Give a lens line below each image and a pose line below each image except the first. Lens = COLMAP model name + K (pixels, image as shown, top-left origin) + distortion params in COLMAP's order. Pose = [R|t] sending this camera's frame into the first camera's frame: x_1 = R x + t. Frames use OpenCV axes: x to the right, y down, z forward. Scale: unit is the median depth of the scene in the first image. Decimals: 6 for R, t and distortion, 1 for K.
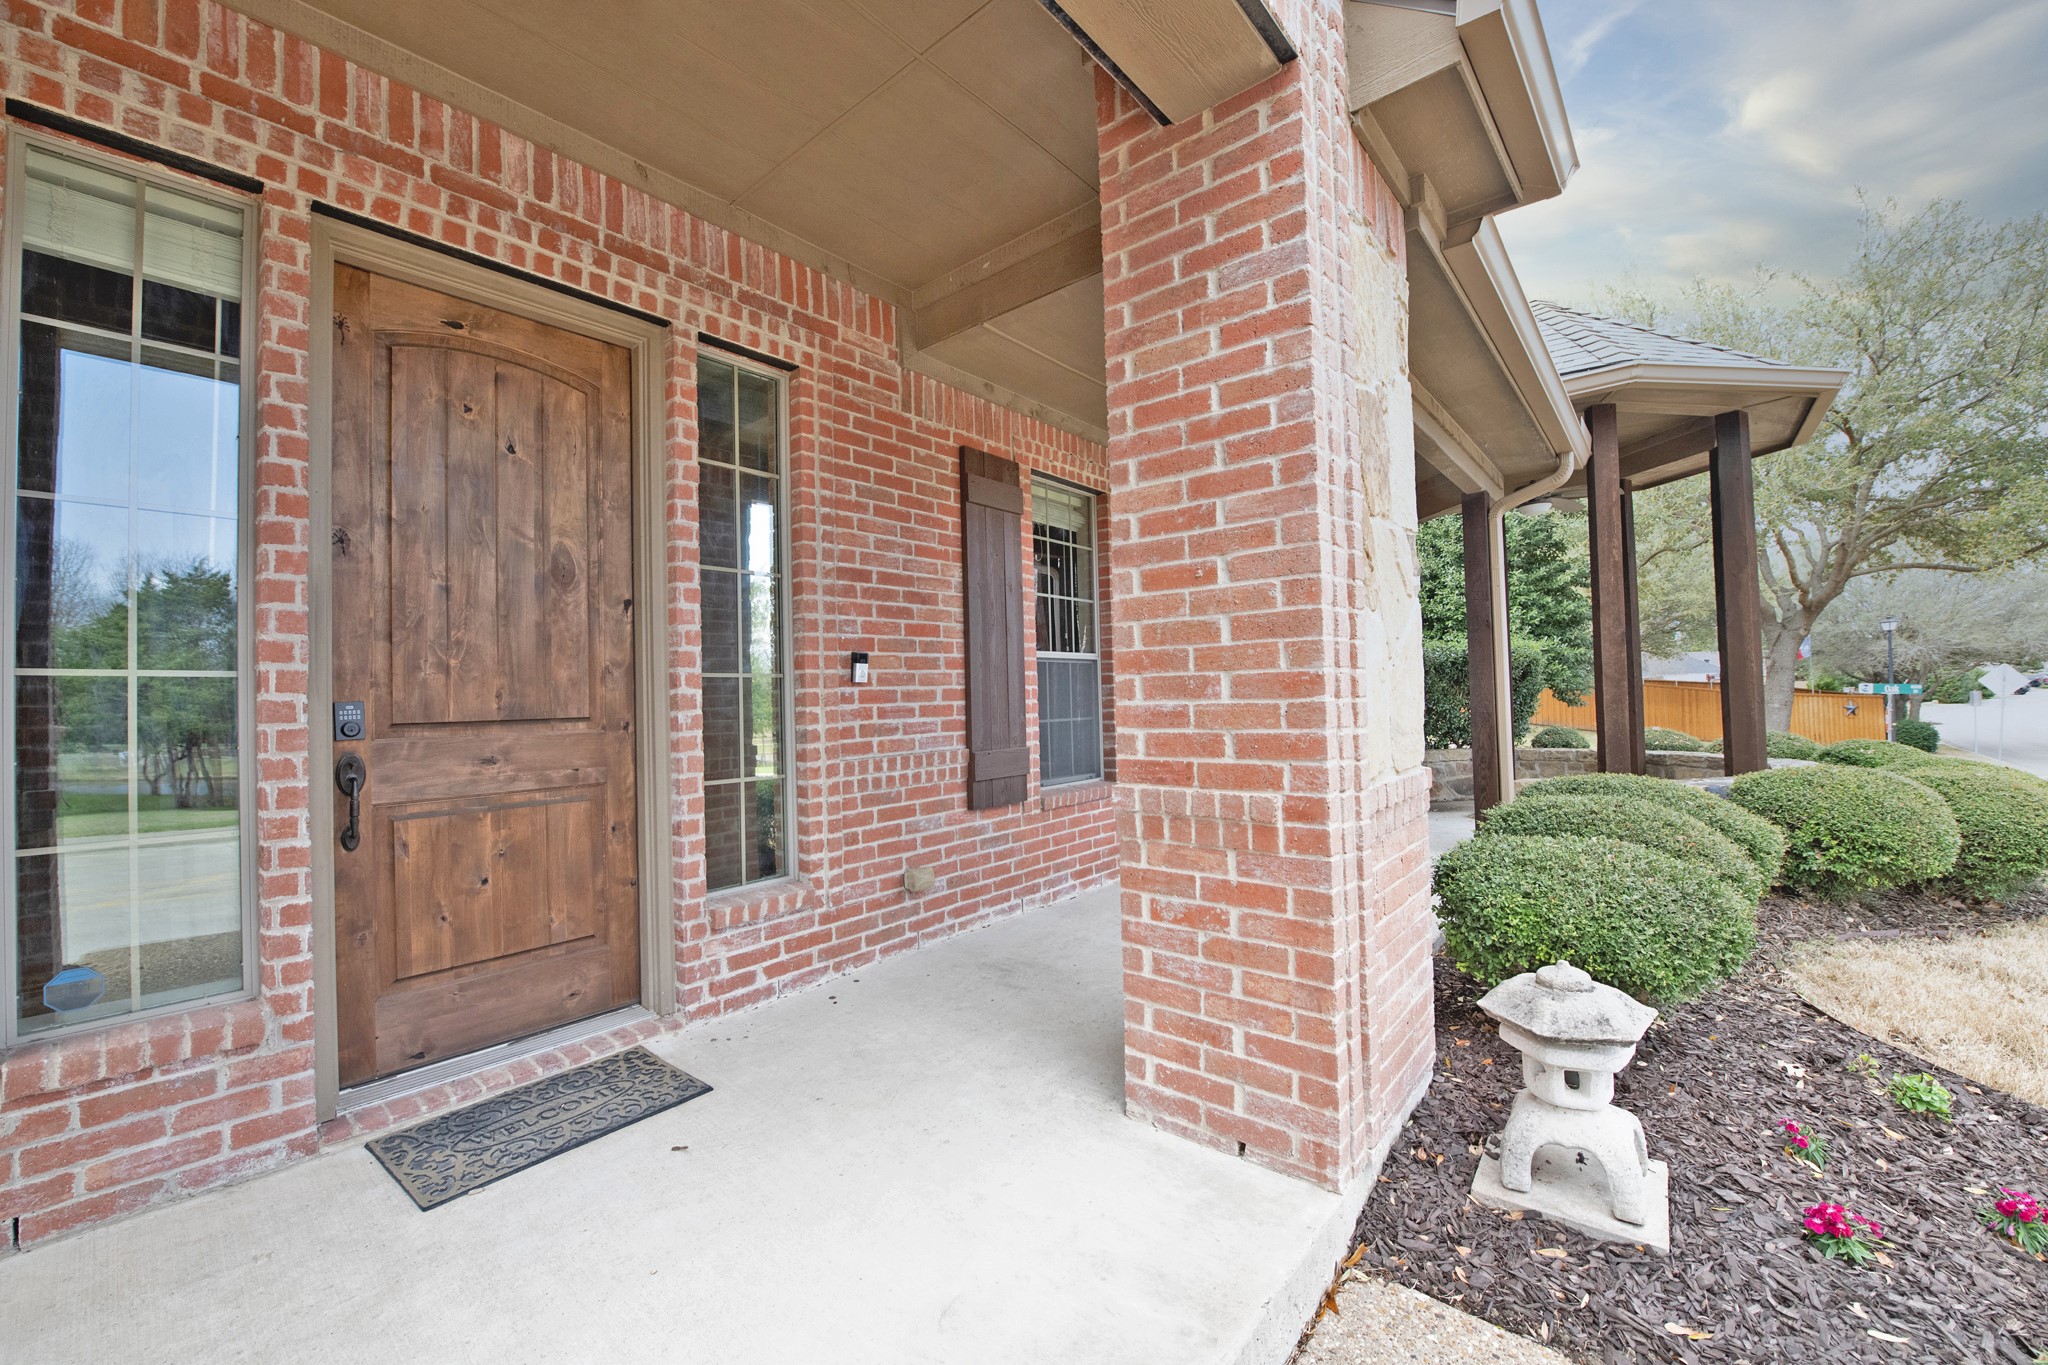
lens RADIAL K [[820.0, 0, 1020.8], [0, 820.0, 680.0], [0, 0, 1]] dist [-0.010513, -0.004833]
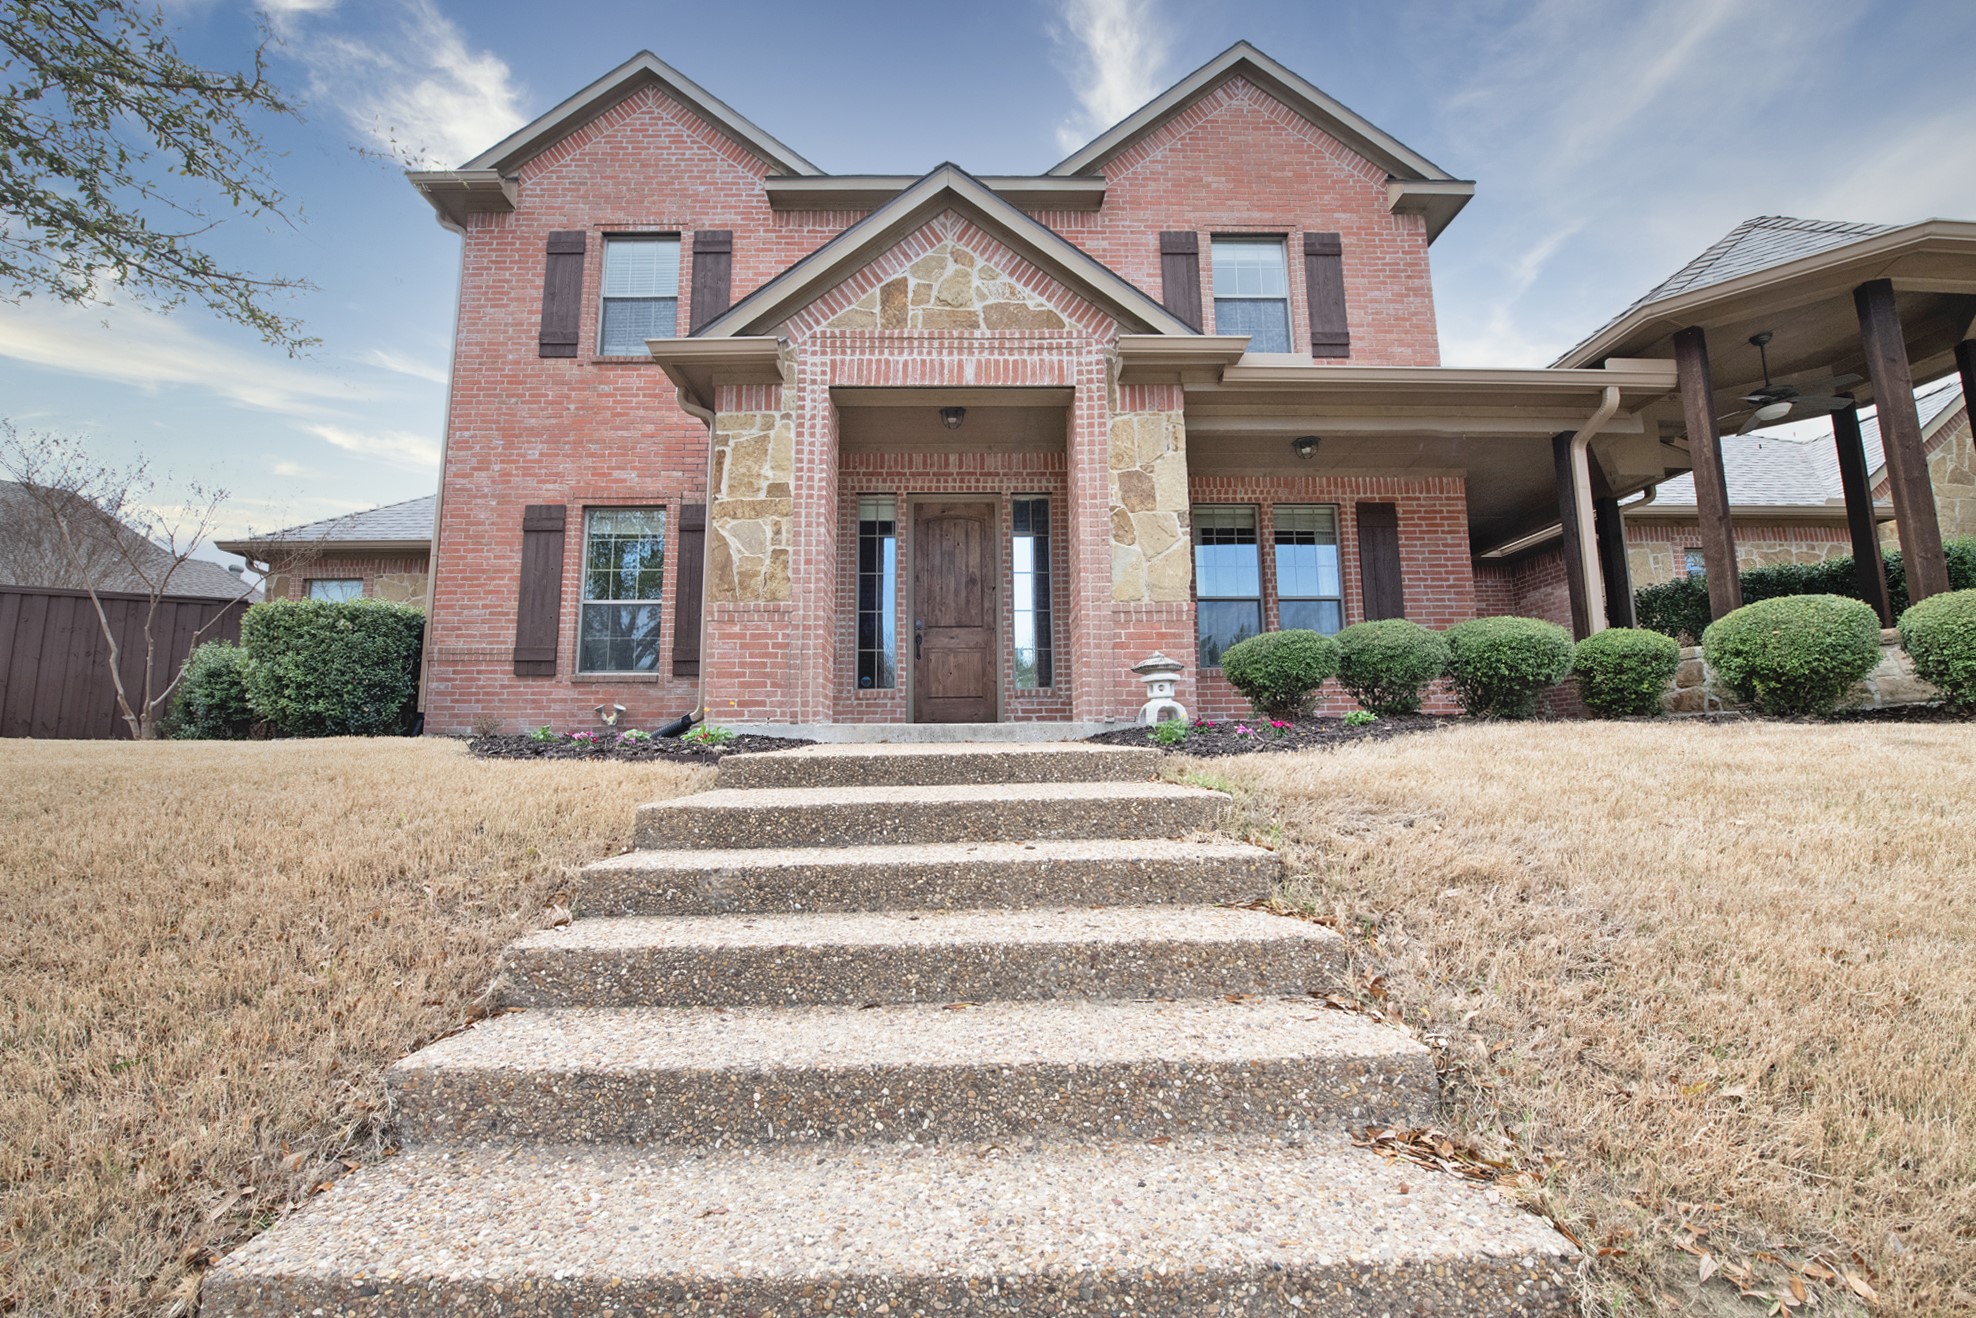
lens RADIAL K [[791.2, 0, 984.9], [0, 791.2, 656.6], [0, 0, 1]] dist [-0.010513, -0.004833]
pose [[0.652820, -0.076263, -0.753664, 1.913426], [0.009548, 0.995669, -0.092481, 0.488897], [0.757453, 0.053177, 0.650721, -1.022898]]
